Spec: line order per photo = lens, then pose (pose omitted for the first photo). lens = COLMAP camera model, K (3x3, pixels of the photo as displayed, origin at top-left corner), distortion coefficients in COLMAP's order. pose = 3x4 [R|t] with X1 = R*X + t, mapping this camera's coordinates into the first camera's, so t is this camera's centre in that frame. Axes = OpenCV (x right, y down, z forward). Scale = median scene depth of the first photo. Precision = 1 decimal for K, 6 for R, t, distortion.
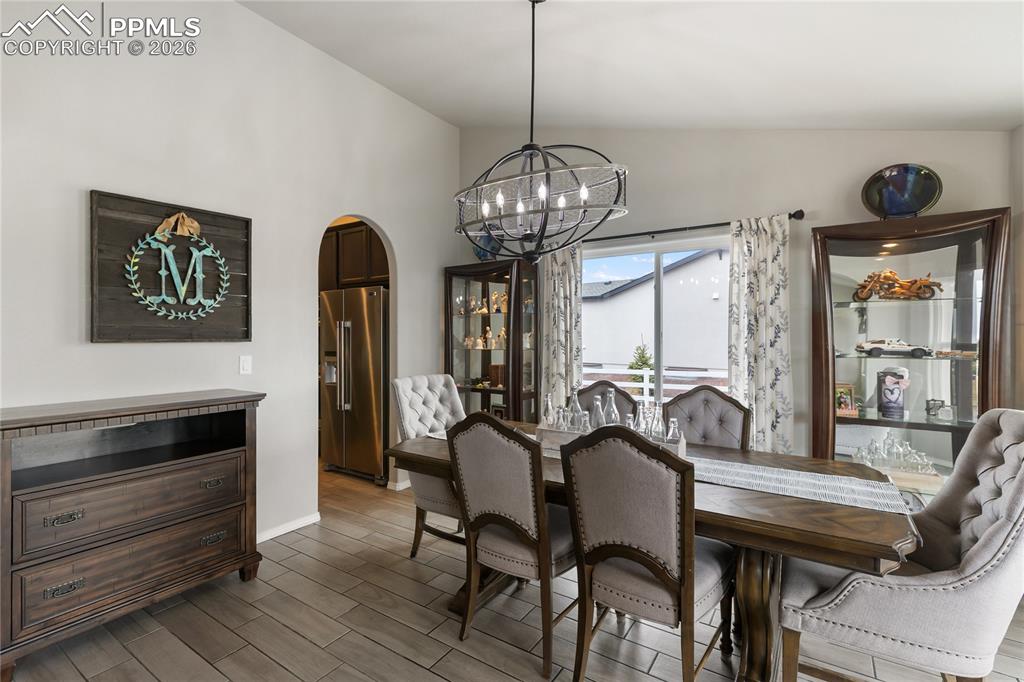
lens RADIAL K [[463.6, 0, 512.0], [0, 463.6, 341.0], [0, 0, 1]] dist [0.011134, 0.000450]
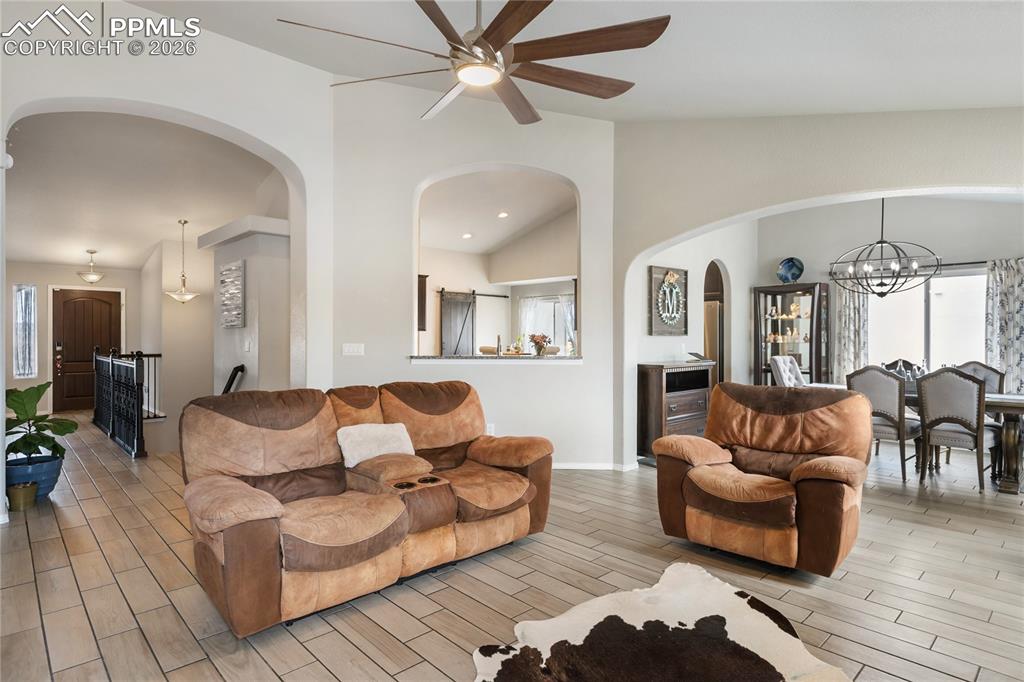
lens RADIAL K [[543.6, 0, 512.0], [0, 543.6, 341.0], [0, 0, 1]] dist [-0.002403, -0.000076]
pose [[0.973489, 0.004080, -0.228697, -0.707826], [-0.005176, 0.999978, -0.004196, 0.032588], [0.228675, 0.005268, 0.973489, -1.213605]]
